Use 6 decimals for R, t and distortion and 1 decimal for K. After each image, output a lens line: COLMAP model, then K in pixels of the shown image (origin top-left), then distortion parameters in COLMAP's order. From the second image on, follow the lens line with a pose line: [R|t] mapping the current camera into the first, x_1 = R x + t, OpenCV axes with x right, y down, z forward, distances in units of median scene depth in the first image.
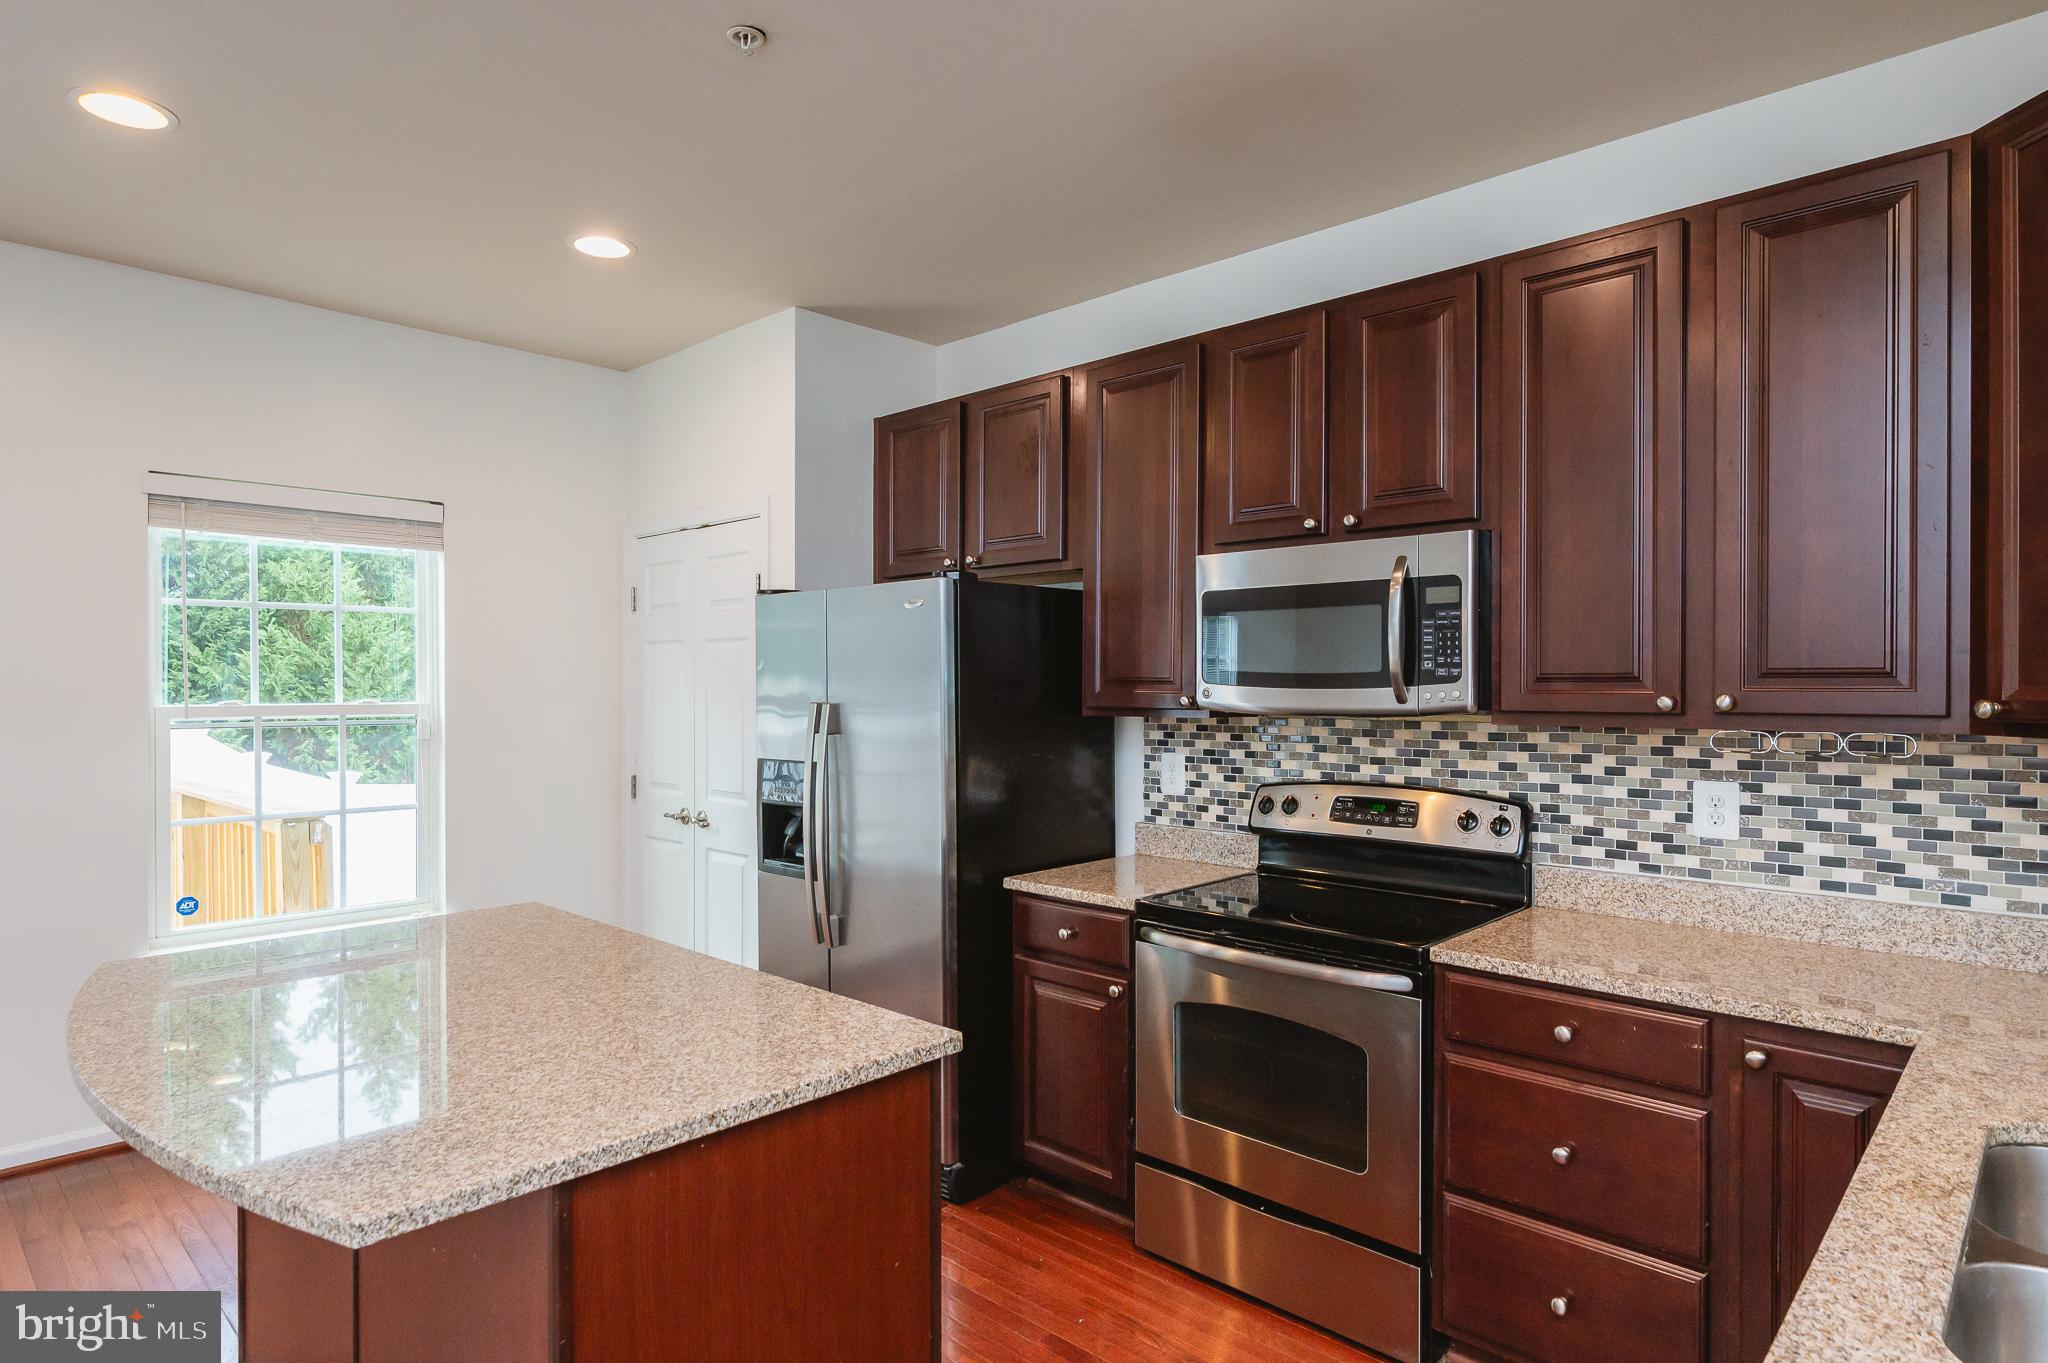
lens RADIAL K [[1163.9, 0, 978.9], [0, 1163.9, 685.5], [0, 0, 1]] dist [-0.005646, 0.003485]
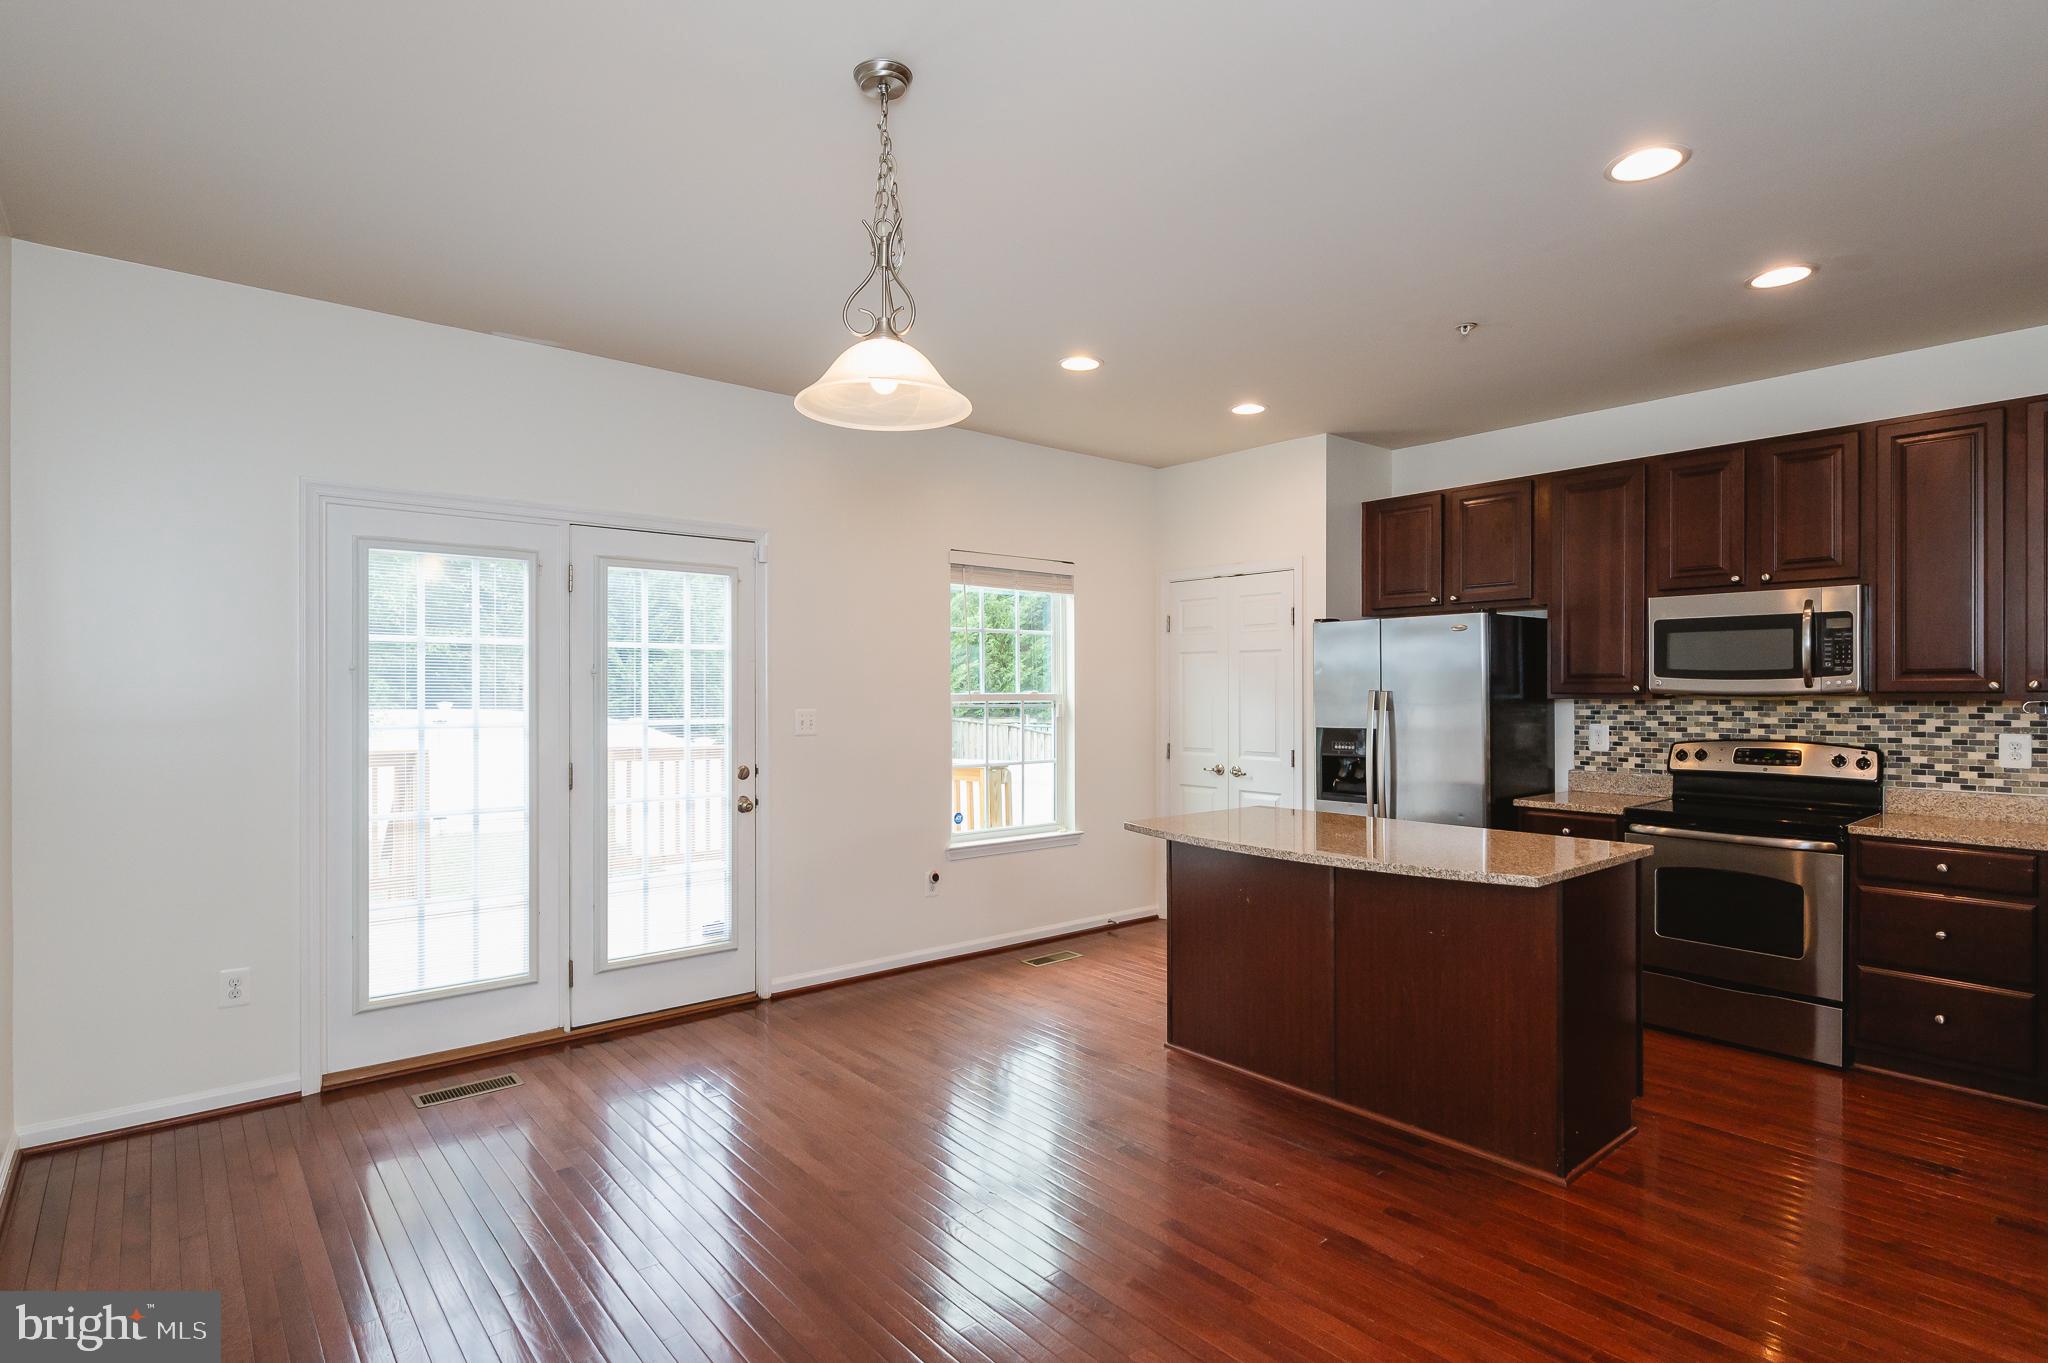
lens RADIAL K [[1037.3, 0, 1040.3], [0, 1037.3, 695.6], [0, 0, 1]] dist [-0.004185, 0.000267]
pose [[0.996472, 0.000104, -0.083926, -0.553647], [0.000199, 0.999993, 0.003603, 0.018670], [0.083926, -0.003607, 0.996465, -0.521310]]
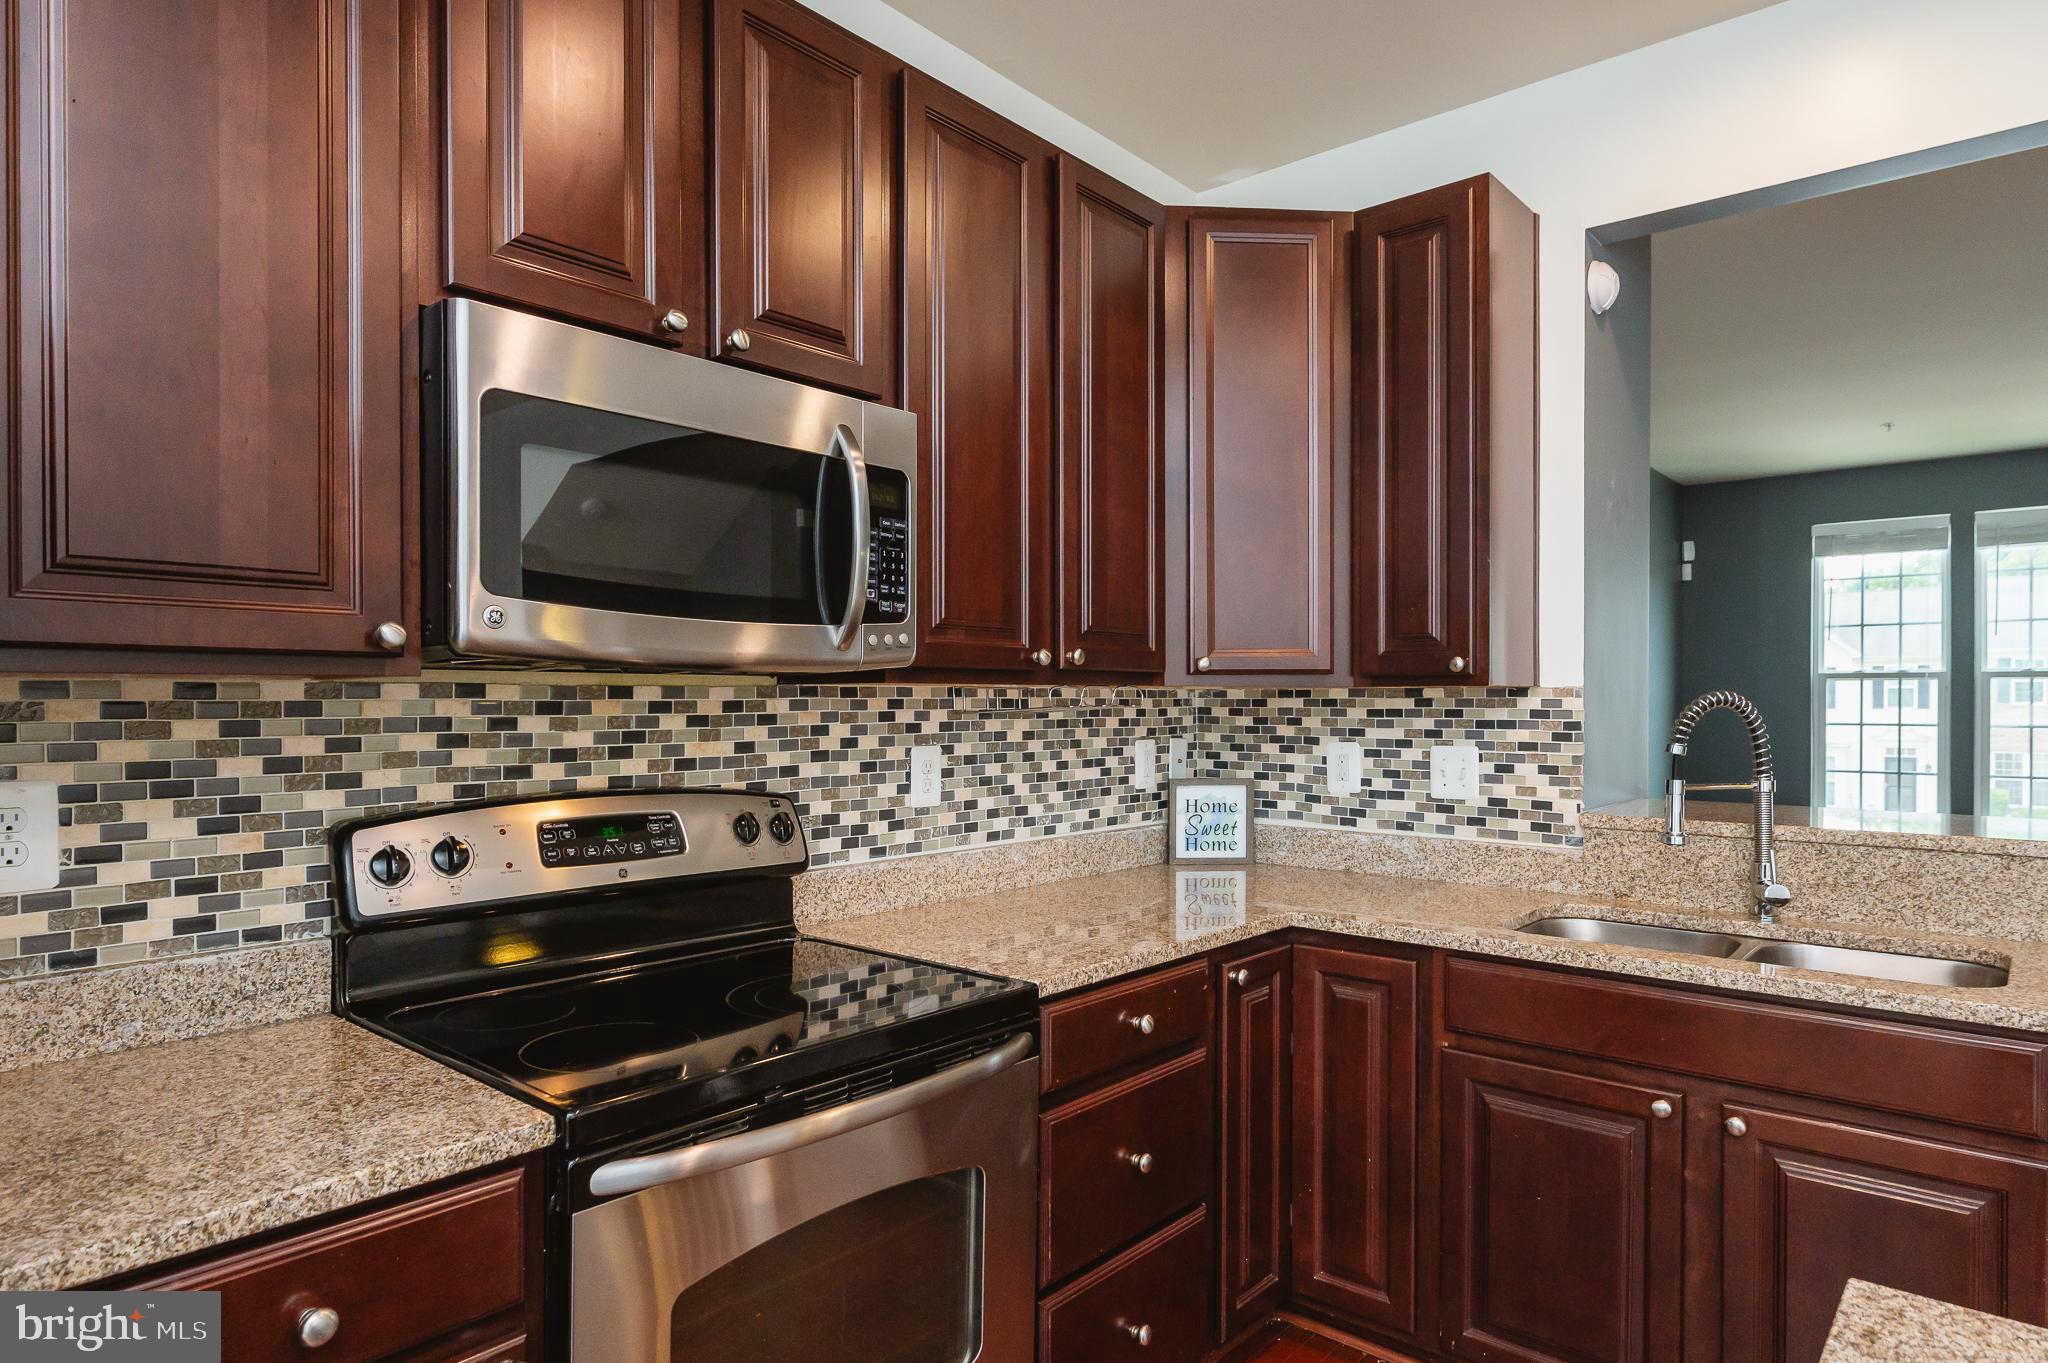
lens RADIAL K [[1179.4, 0, 987.5], [0, 1179.4, 707.9], [0, 0, 1]] dist [0.003885, -0.001595]
pose [[-0.064543, -0.005978, 0.997897, -0.274541], [0.000773, 0.999981, 0.006041, 0.039722], [-0.997915, 0.001161, -0.064537, 0.870612]]
